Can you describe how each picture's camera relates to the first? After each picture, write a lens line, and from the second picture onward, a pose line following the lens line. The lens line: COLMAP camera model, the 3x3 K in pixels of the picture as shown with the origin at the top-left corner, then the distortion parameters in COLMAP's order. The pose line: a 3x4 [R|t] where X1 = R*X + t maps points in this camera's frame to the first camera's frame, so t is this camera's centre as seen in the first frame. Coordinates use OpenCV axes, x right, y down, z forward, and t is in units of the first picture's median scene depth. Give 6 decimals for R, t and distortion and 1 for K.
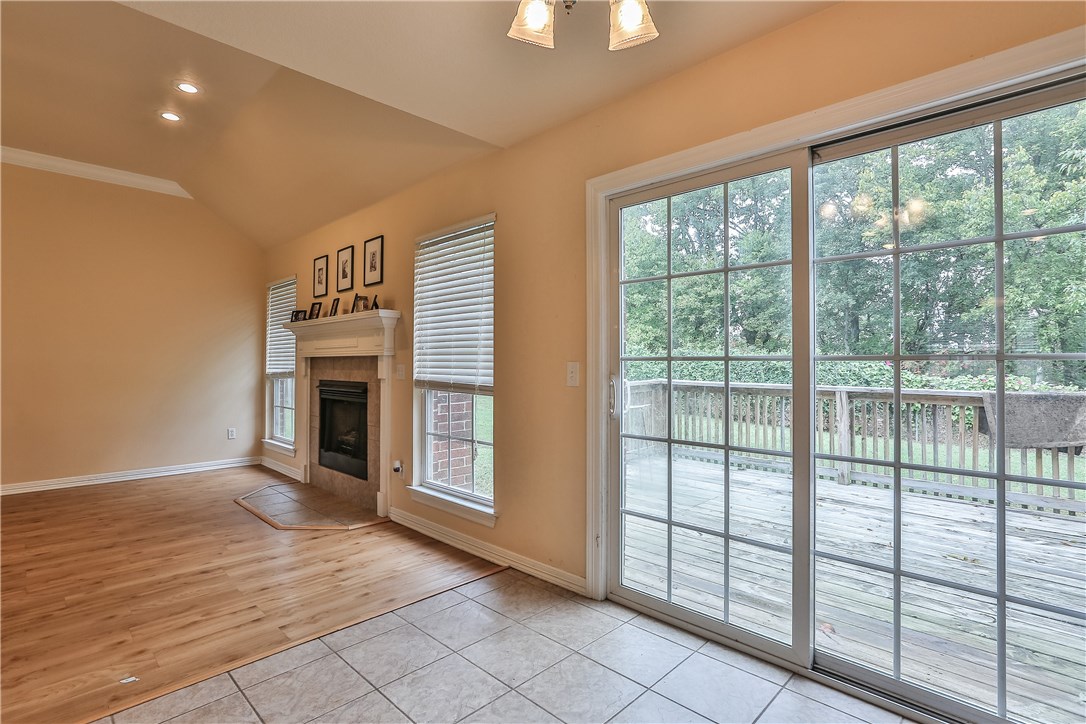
lens RADIAL K [[526.8, 0, 544.1], [0, 526.8, 355.5], [0, 0, 1]] dist [-0.042140, 0.001358]
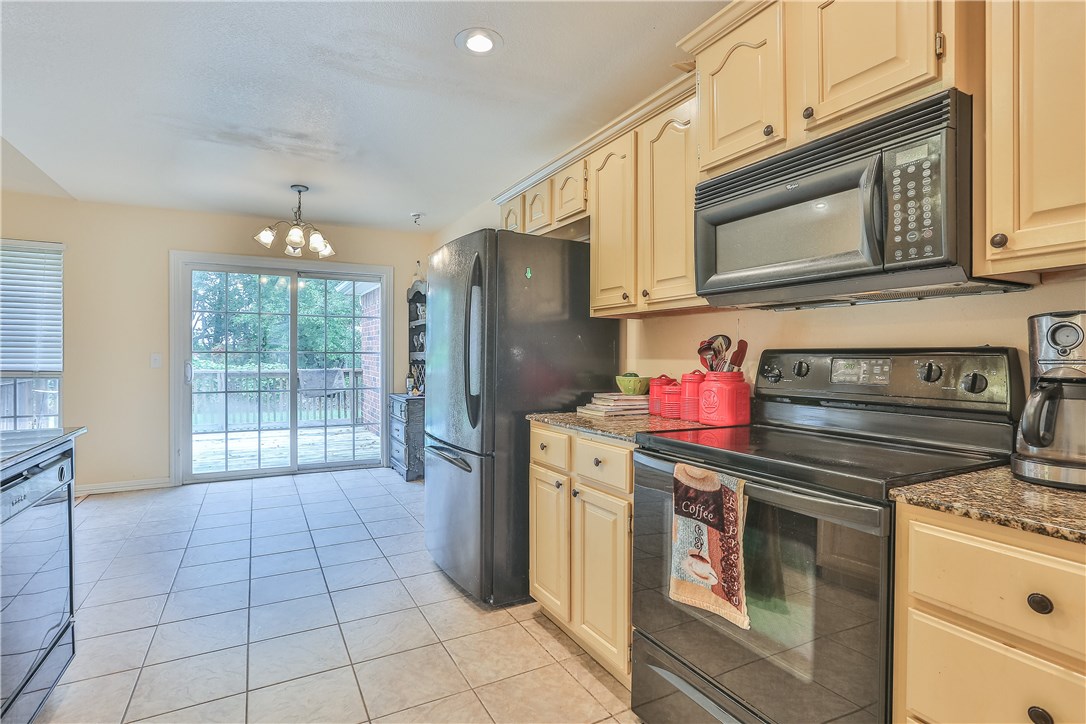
lens RADIAL K [[526.8, 0, 544.1], [0, 526.8, 355.5], [0, 0, 1]] dist [-0.042140, 0.001358]
pose [[0.280214, 0.004008, 0.959929, -1.260301], [-0.016812, 0.999858, 0.000733, -0.004376], [-0.959790, -0.016344, 0.280241, -0.706795]]
